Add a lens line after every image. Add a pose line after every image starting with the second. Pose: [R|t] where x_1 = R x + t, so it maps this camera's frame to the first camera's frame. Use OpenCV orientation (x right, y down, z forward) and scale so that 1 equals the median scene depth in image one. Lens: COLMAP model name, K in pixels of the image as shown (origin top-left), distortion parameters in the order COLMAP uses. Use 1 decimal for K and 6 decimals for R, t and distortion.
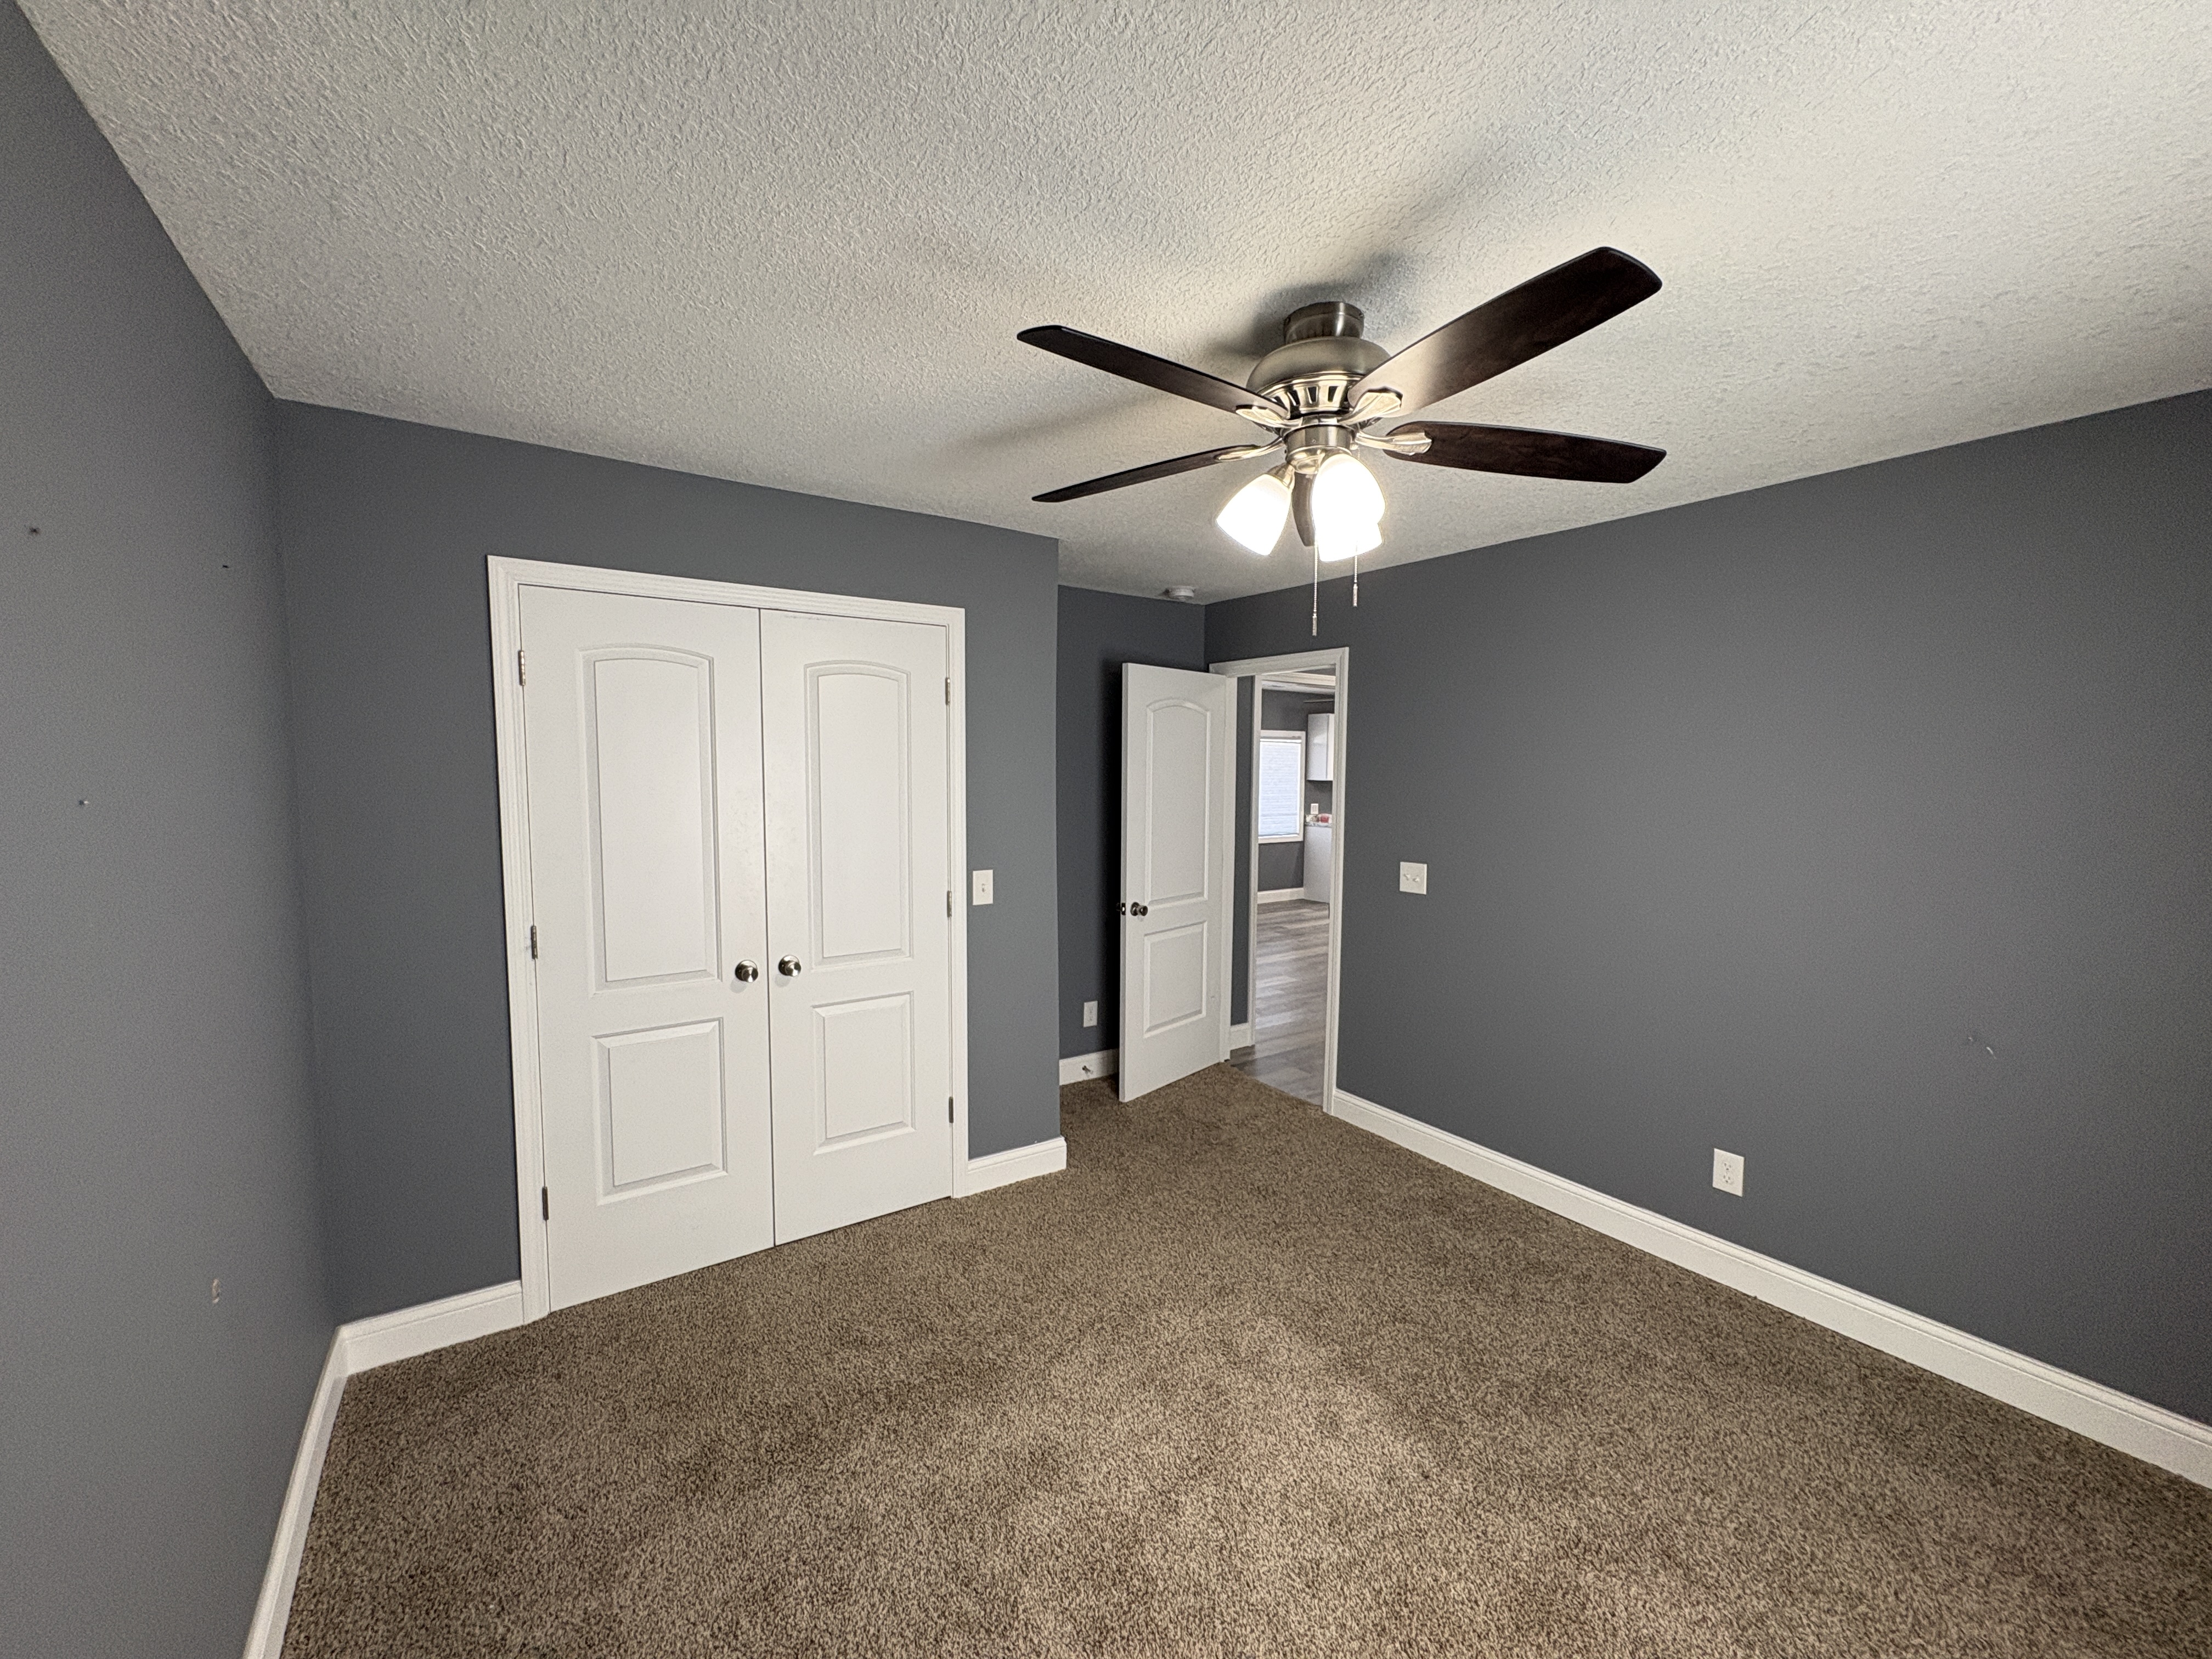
lens RADIAL K [[872.7, 0, 1106.0], [0, 872.7, 829.5], [0, 0, 1]] dist [0.000533, 0.000132]
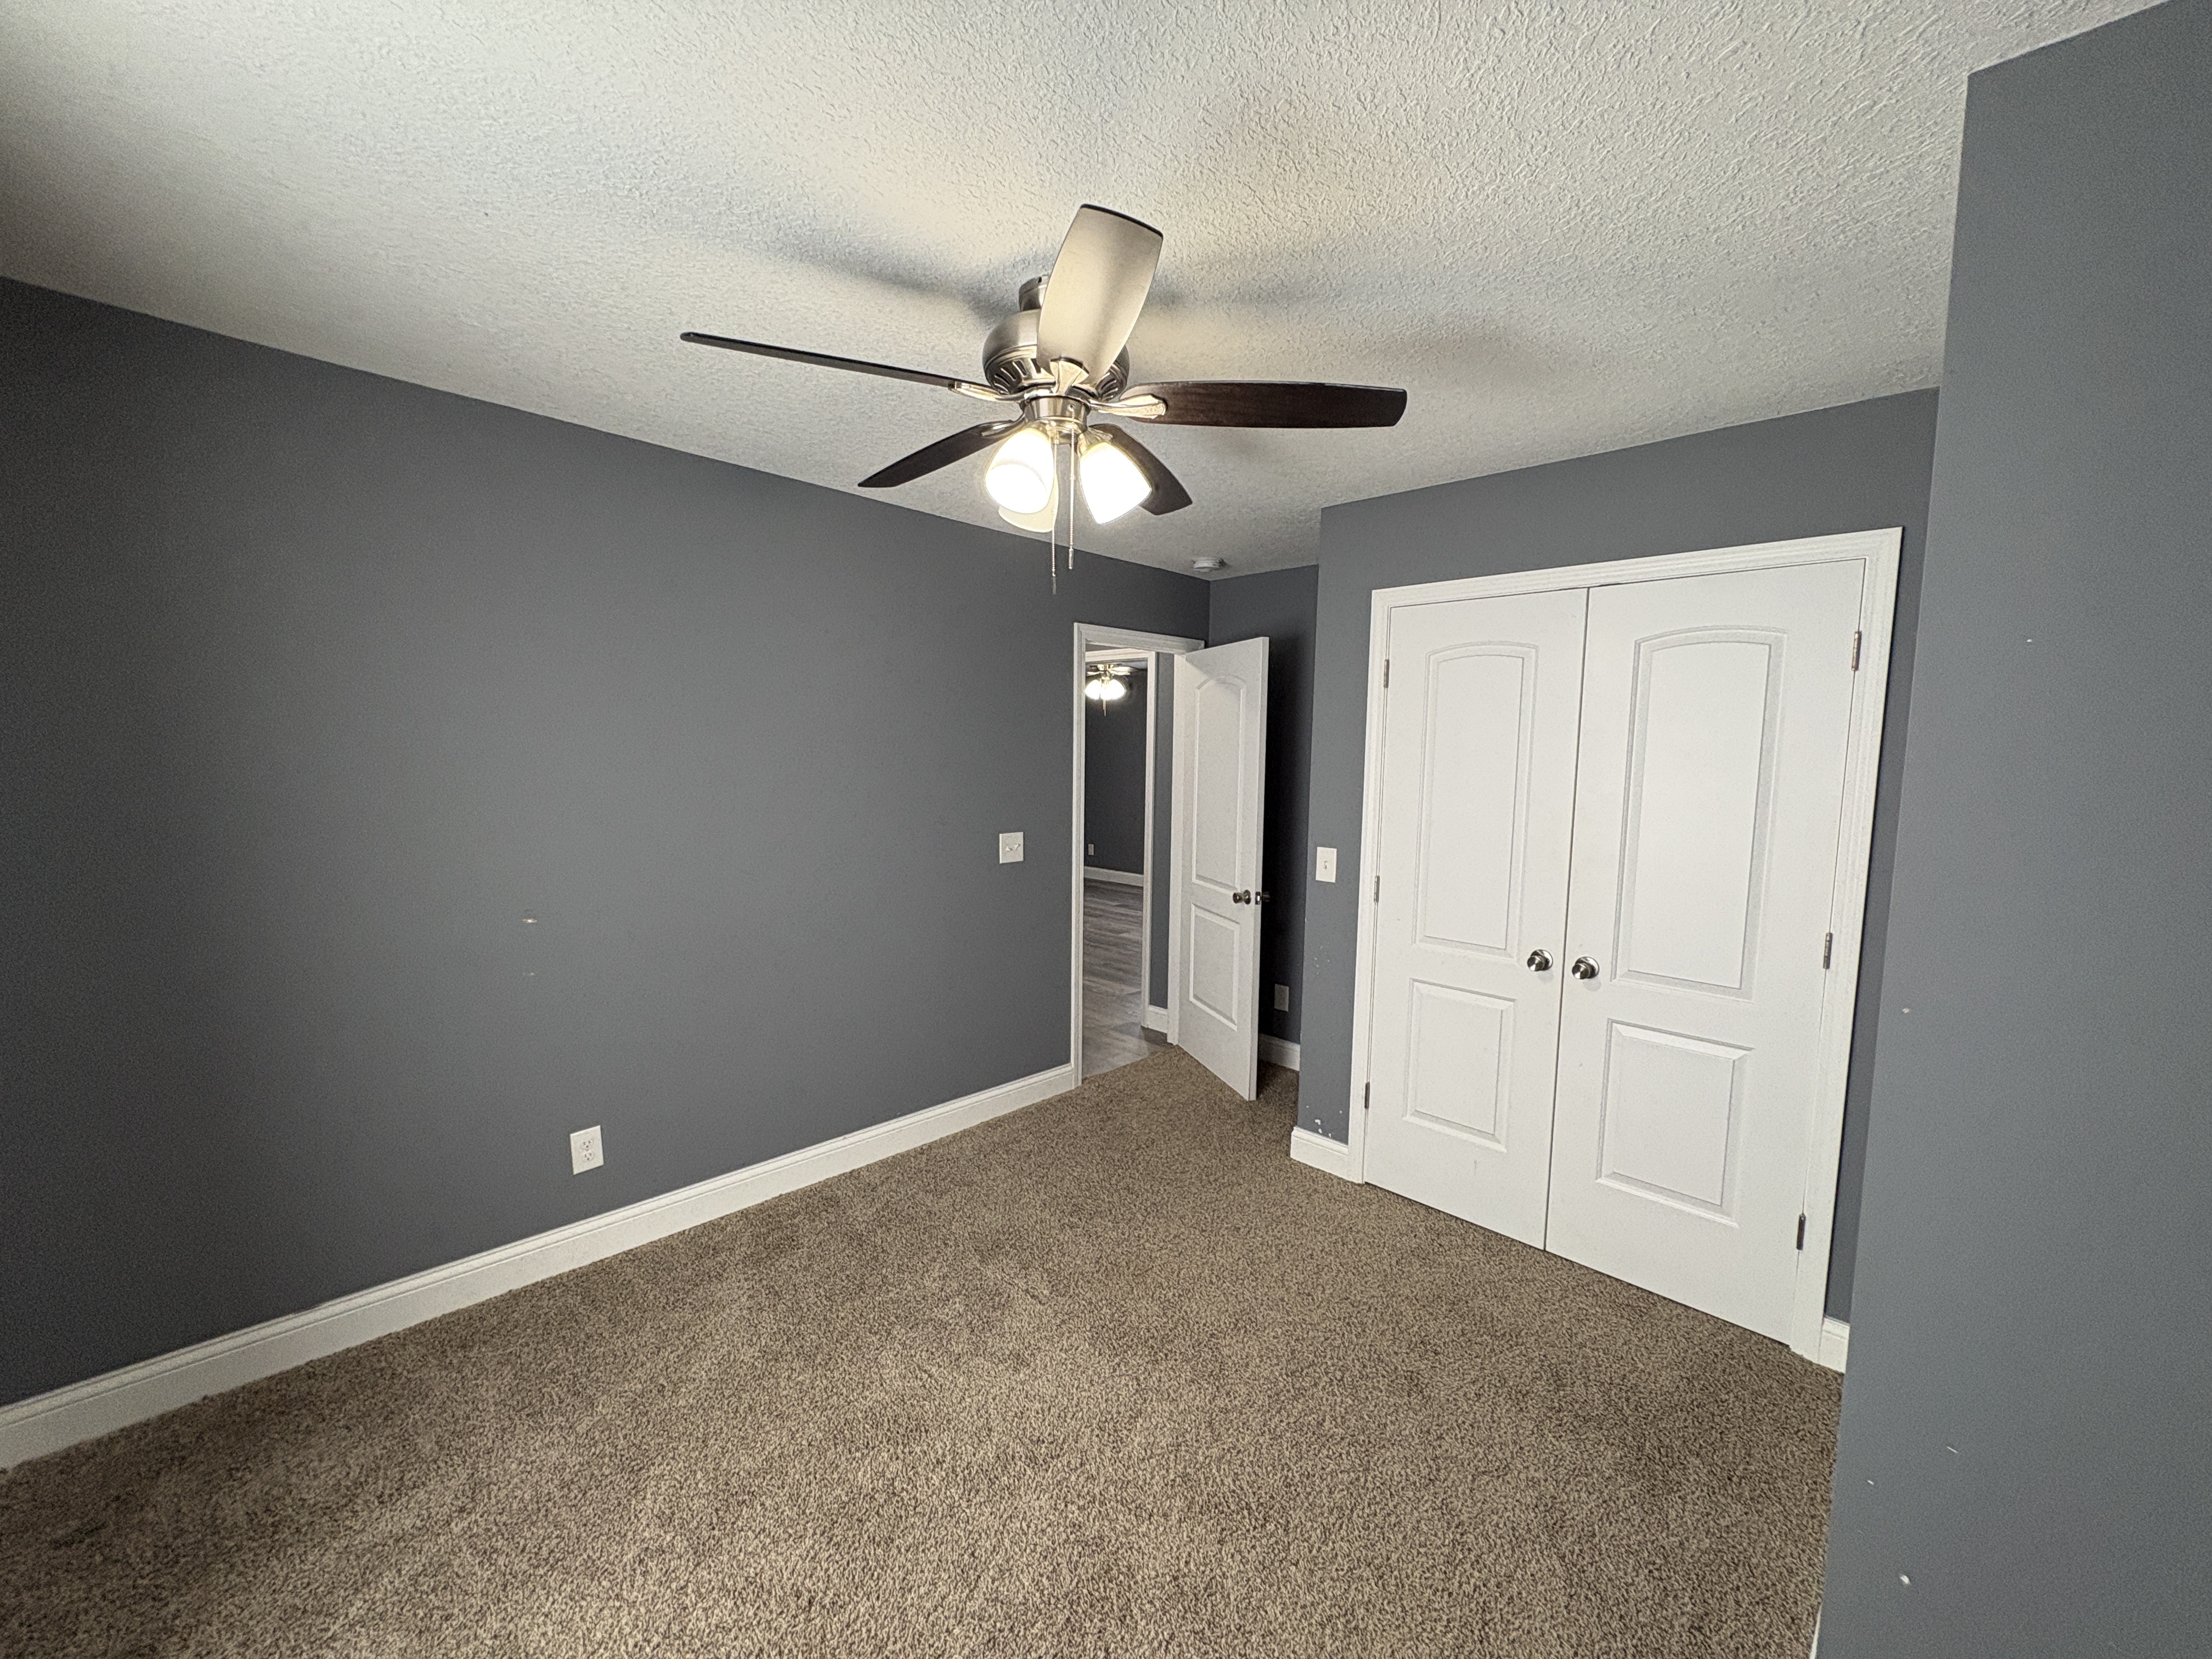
lens RADIAL K [[877.4, 0, 1106.0], [0, 877.4, 829.5], [0, 0, 1]] dist [0.002088, -0.000119]
pose [[0.227506, 0.091728, -0.969447, 0.565338], [-0.086260, 0.993538, 0.073765, -0.022135], [0.969949, 0.066842, 0.233949, 0.368294]]
